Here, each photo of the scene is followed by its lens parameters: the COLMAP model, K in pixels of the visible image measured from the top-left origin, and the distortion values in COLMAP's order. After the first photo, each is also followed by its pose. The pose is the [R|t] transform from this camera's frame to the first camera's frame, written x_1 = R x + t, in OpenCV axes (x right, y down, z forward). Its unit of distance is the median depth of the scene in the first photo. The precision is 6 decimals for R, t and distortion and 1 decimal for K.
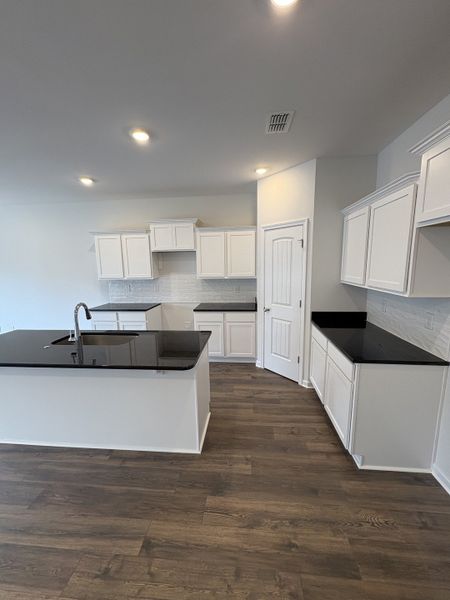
lens RADIAL K [[239.2, 0, 227.8], [0, 239.2, 299.4], [0, 0, 1]] dist [0.004300, 0.000313]
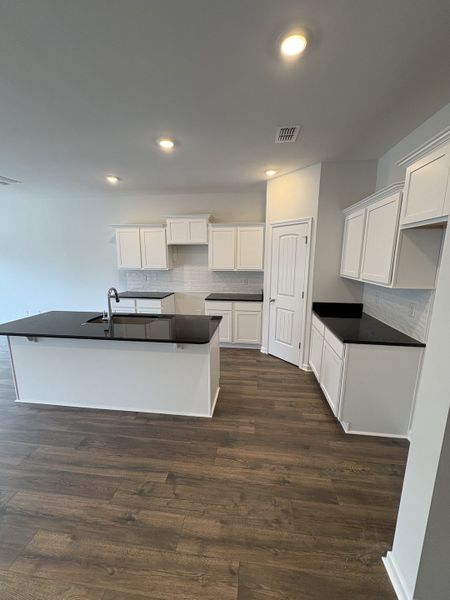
lens RADIAL K [[239.2, 0, 226.8], [0, 239.2, 299.3], [0, 0, 1]] dist [0.004300, 0.000313]
pose [[0.999206, 0.026375, -0.029852, -0.019555], [-0.025607, 0.999339, 0.025807, 0.028474], [0.030513, -0.025022, 0.999221, -0.165345]]
